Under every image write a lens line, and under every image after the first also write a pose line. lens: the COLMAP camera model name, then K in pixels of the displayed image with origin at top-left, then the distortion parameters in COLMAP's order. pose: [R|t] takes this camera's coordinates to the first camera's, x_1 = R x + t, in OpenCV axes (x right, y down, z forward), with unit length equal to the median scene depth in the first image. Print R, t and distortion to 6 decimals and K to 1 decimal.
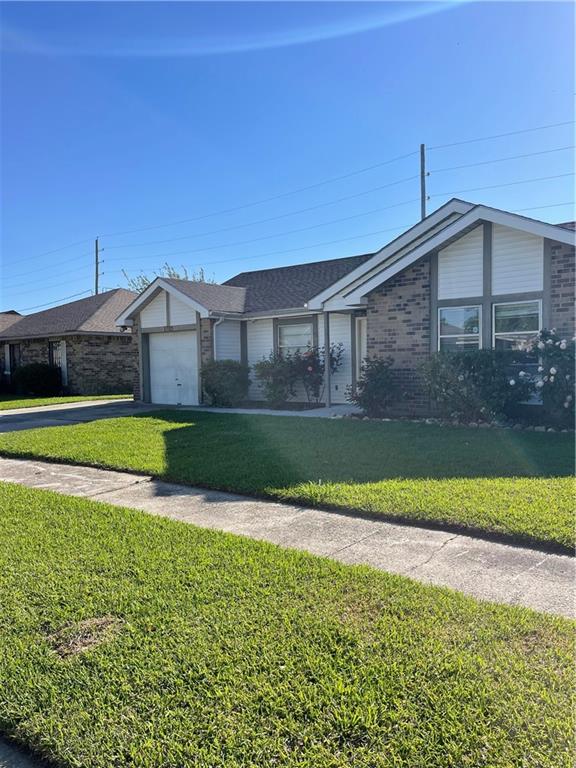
lens RADIAL K [[567.0, 0, 288.0], [0, 567.0, 384.0], [0, 0, 1]] dist [0.038341, -0.001032]
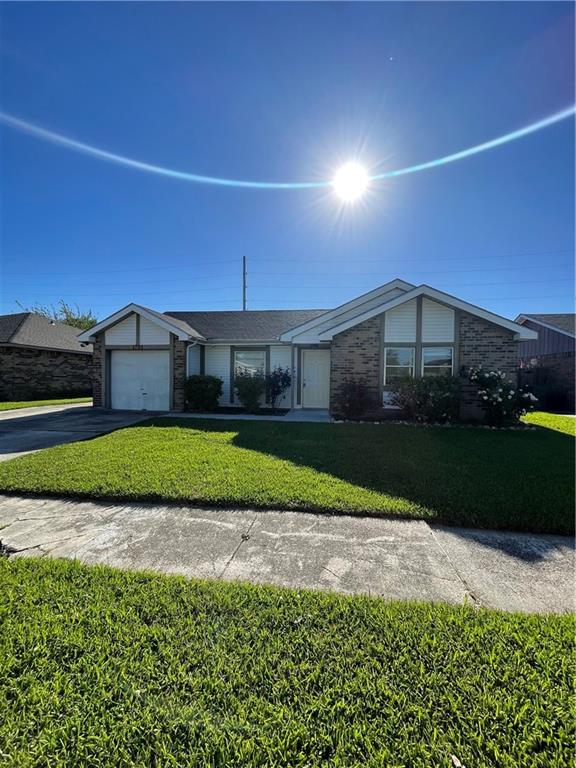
lens RADIAL K [[308.0, 0, 288.0], [0, 308.0, 384.0], [0, 0, 1]] dist [-0.000665, 0.000014]
pose [[0.870925, 0.024661, 0.490797, -0.265753], [-0.013799, 0.999573, -0.025740, -0.007394], [-0.491223, 0.015646, 0.870893, 0.294026]]
